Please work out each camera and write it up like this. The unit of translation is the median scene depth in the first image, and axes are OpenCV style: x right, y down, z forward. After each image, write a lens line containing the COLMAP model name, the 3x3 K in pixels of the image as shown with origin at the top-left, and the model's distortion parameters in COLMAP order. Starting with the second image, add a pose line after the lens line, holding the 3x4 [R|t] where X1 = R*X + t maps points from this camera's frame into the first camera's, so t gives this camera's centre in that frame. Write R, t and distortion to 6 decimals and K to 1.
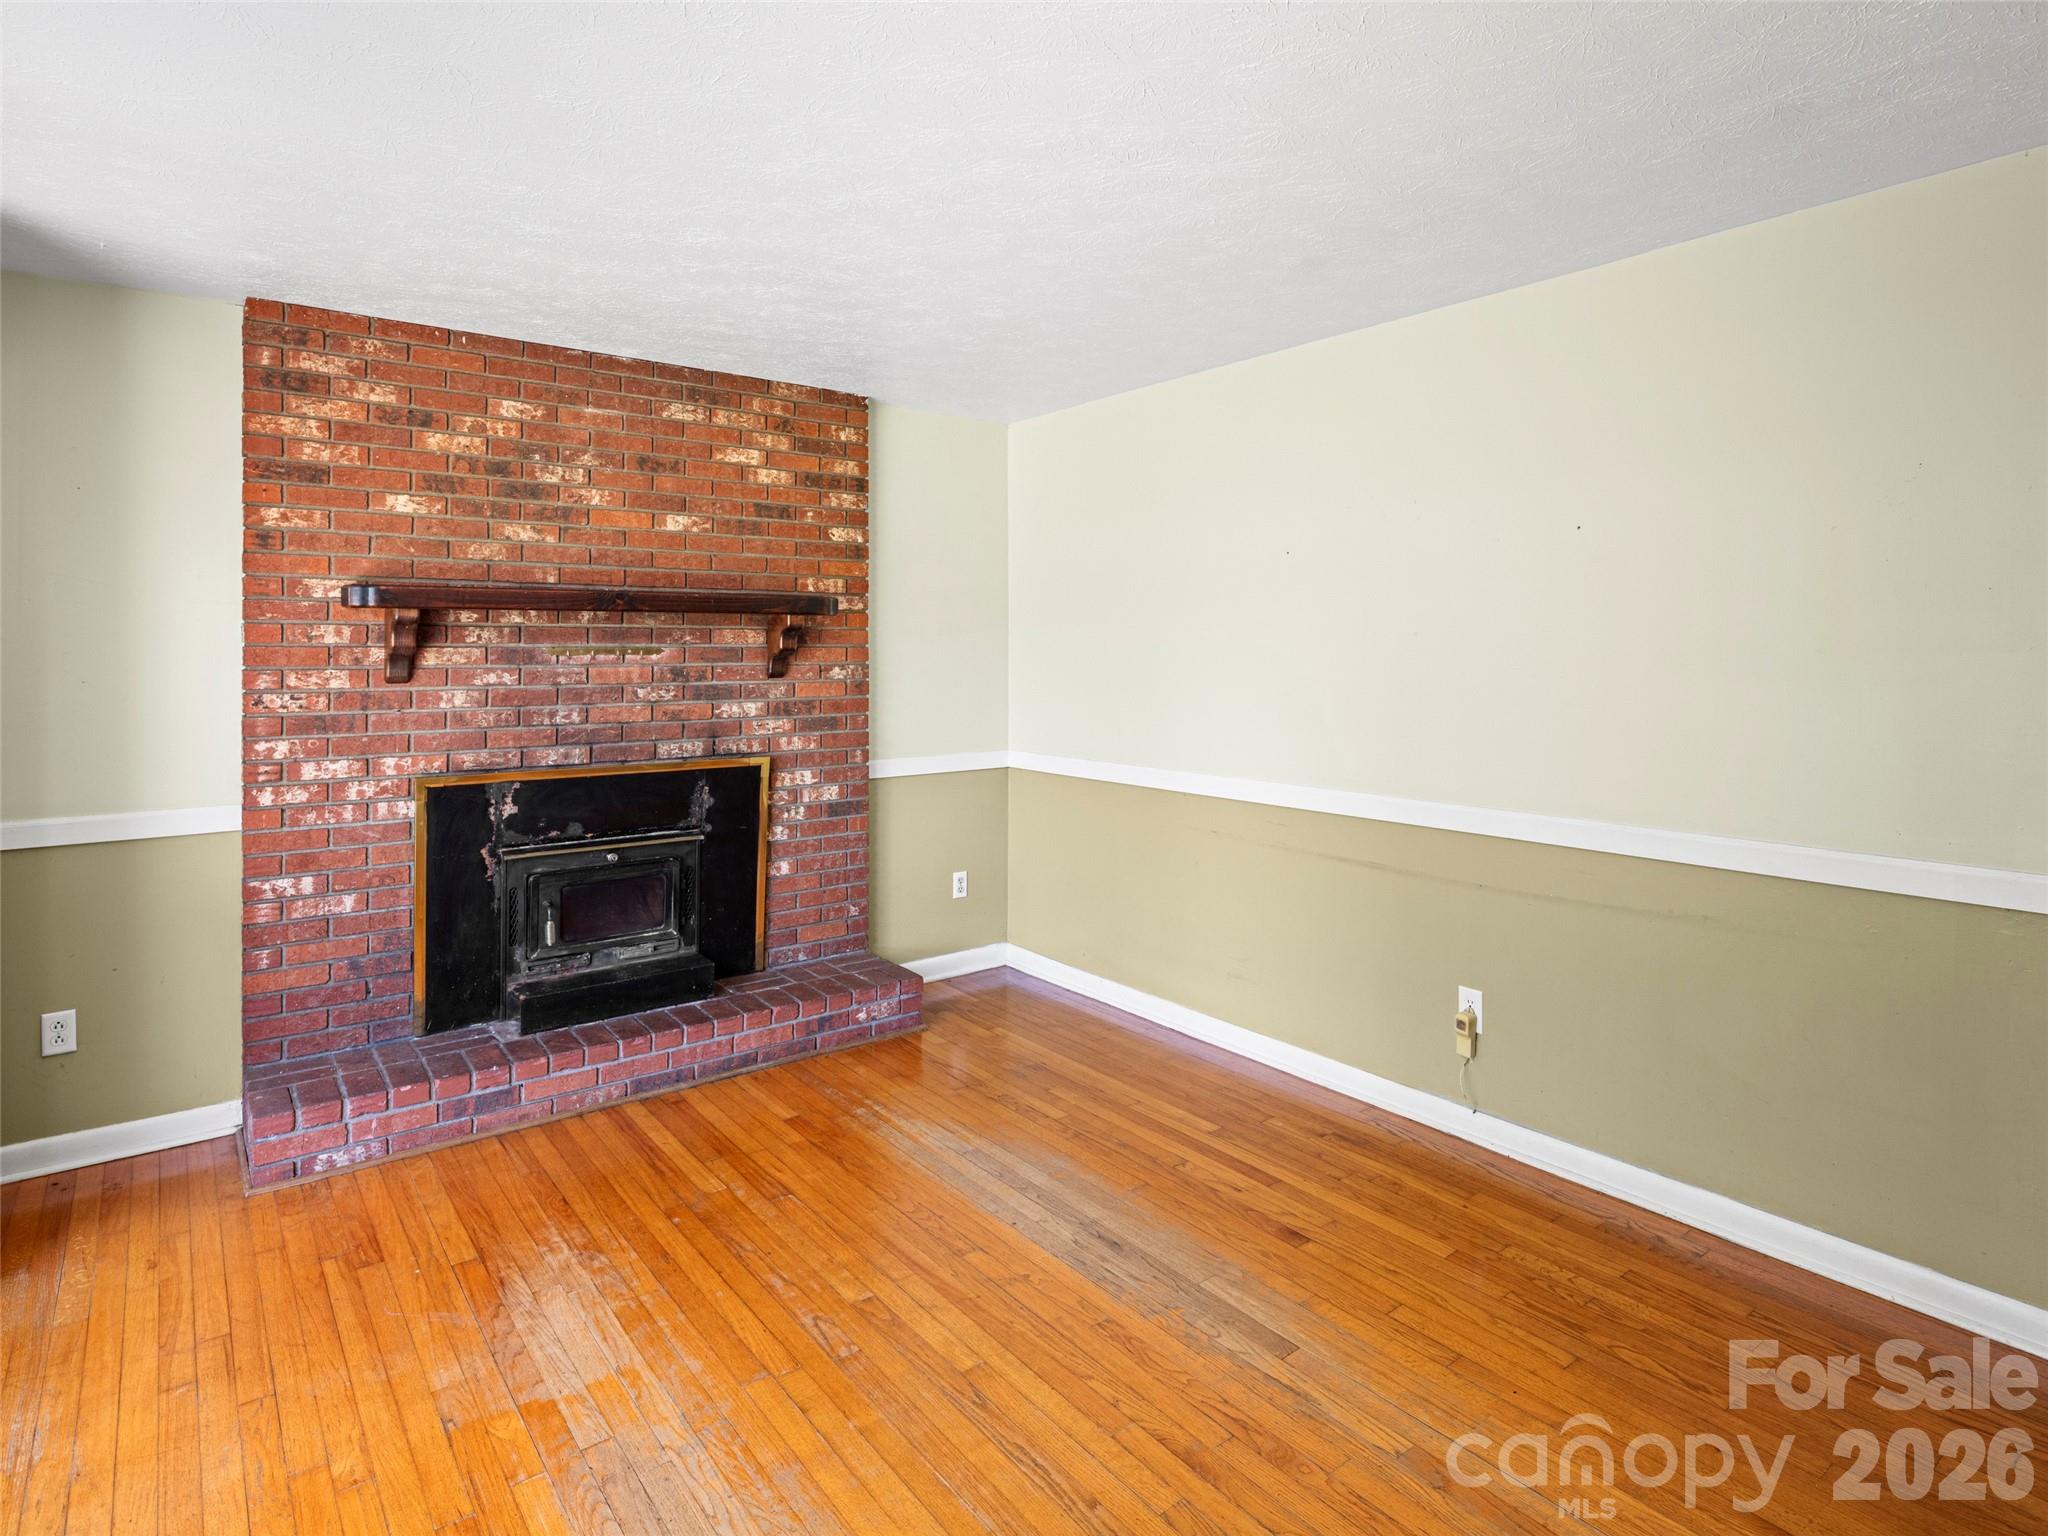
lens RADIAL K [[1123.2, 0, 1121.9], [0, 1123.2, 637.9], [0, 0, 1]] dist [0.007129, -0.006805]
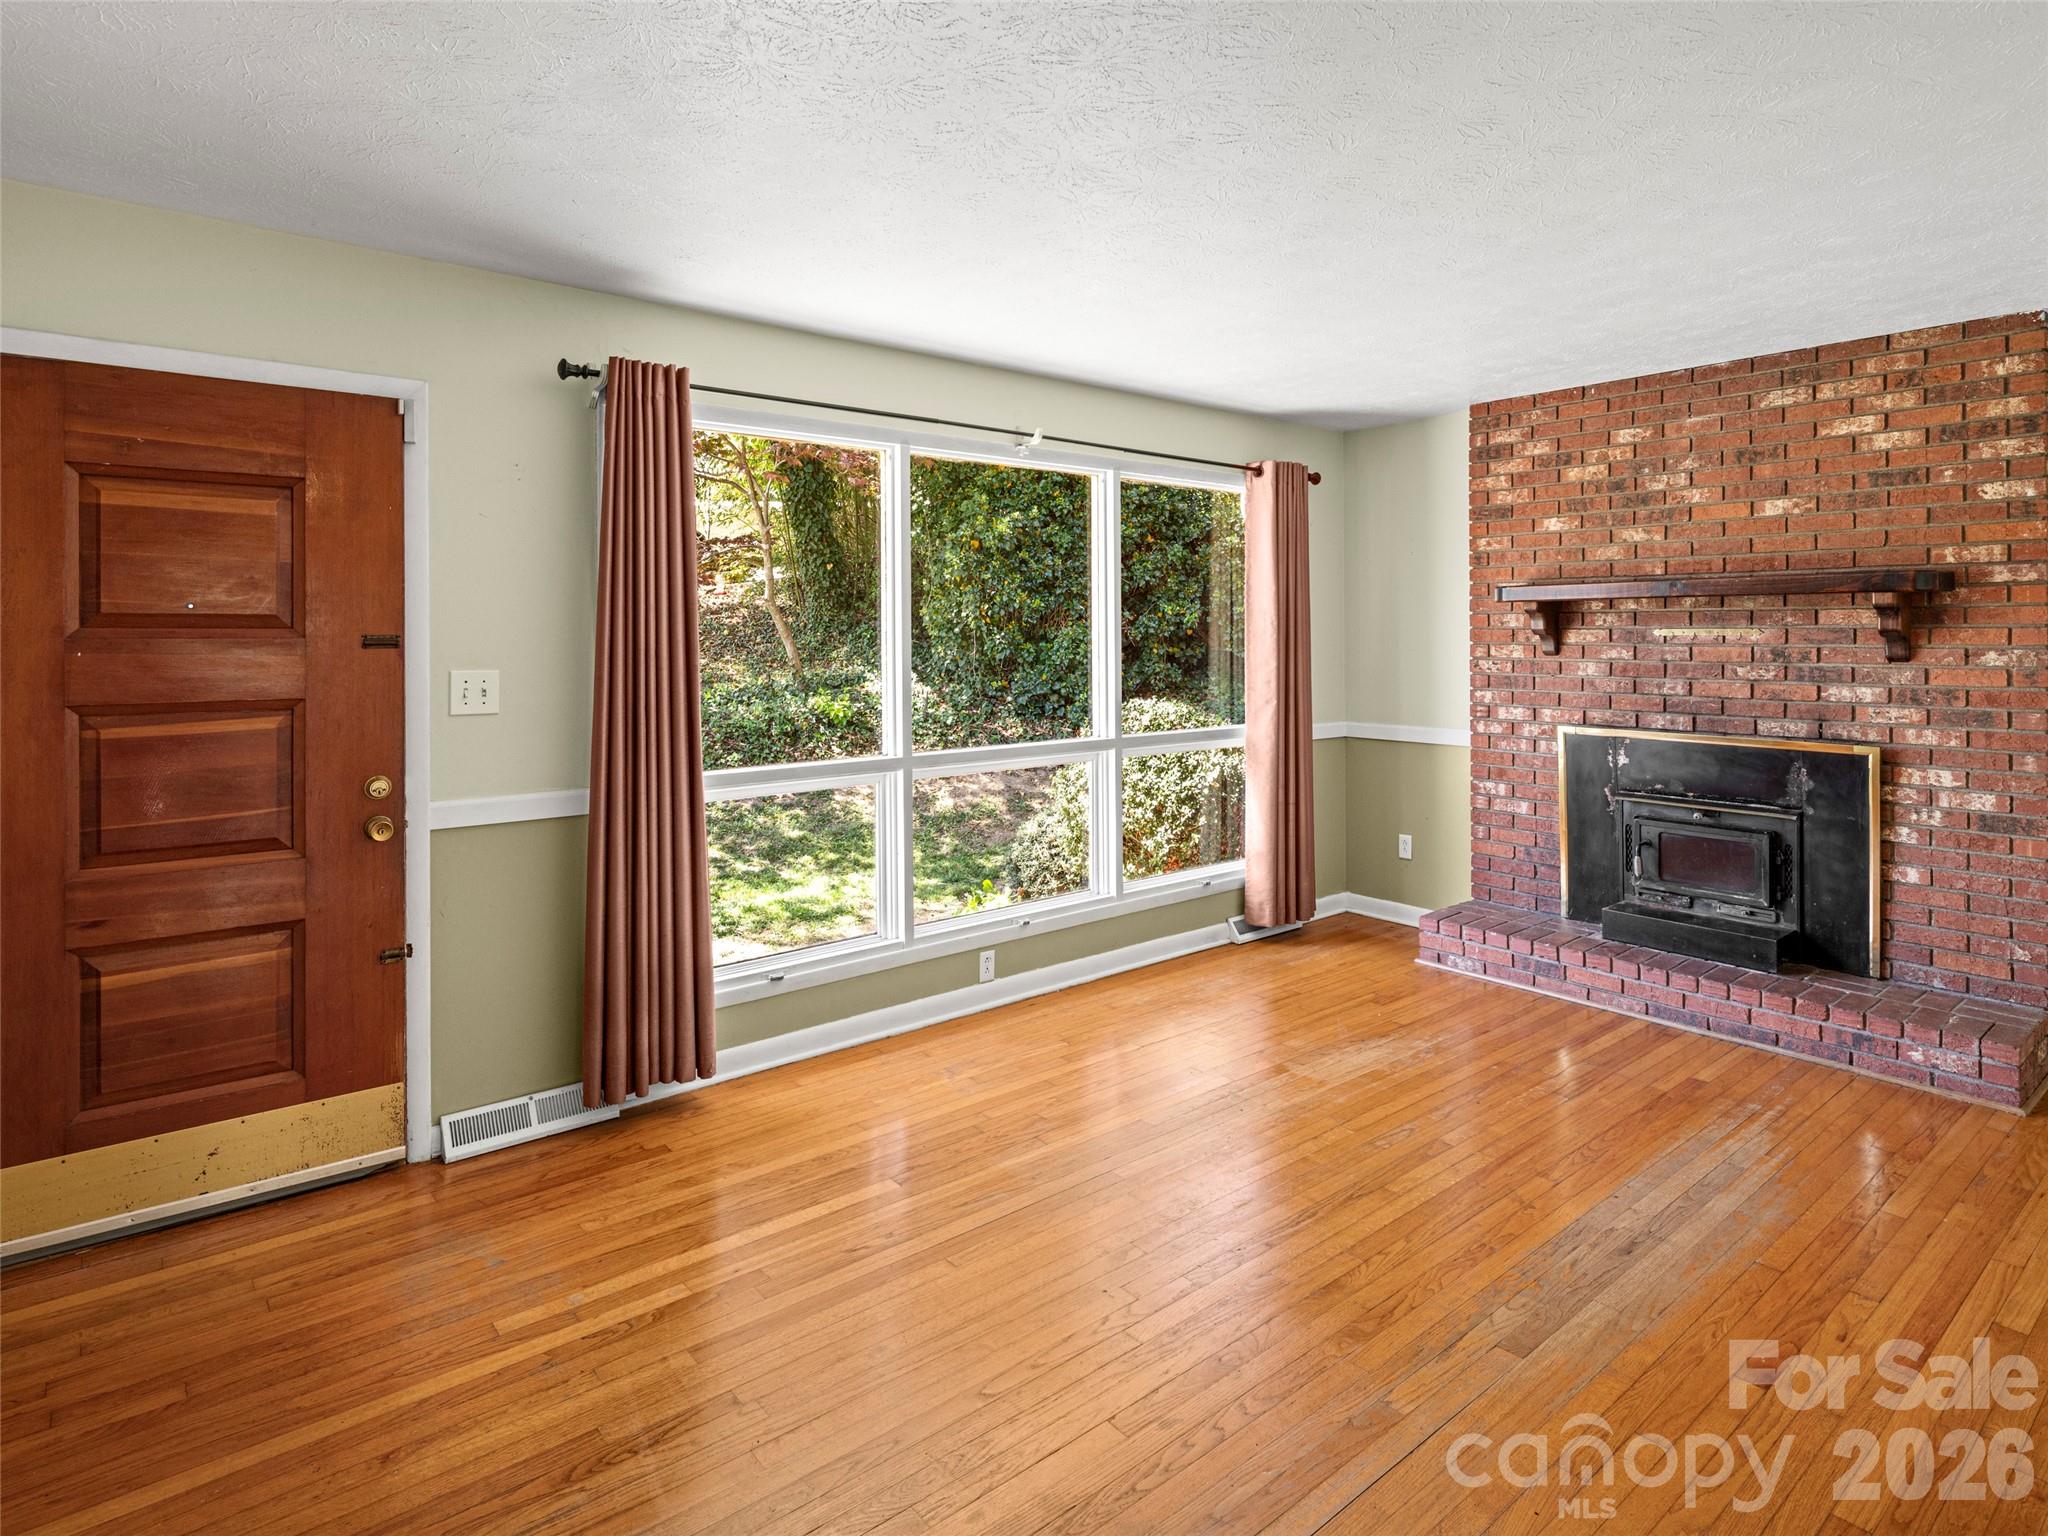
lens RADIAL K [[1123.2, 0, 1052.5], [0, 1123.2, 625.9], [0, 0, 1]] dist [0.007129, -0.006805]
pose [[-0.005396, -0.004734, -0.999974, 0.680724], [0.011911, 0.999918, -0.004798, 0.003259], [0.999915, -0.011937, -0.005339, 0.370057]]
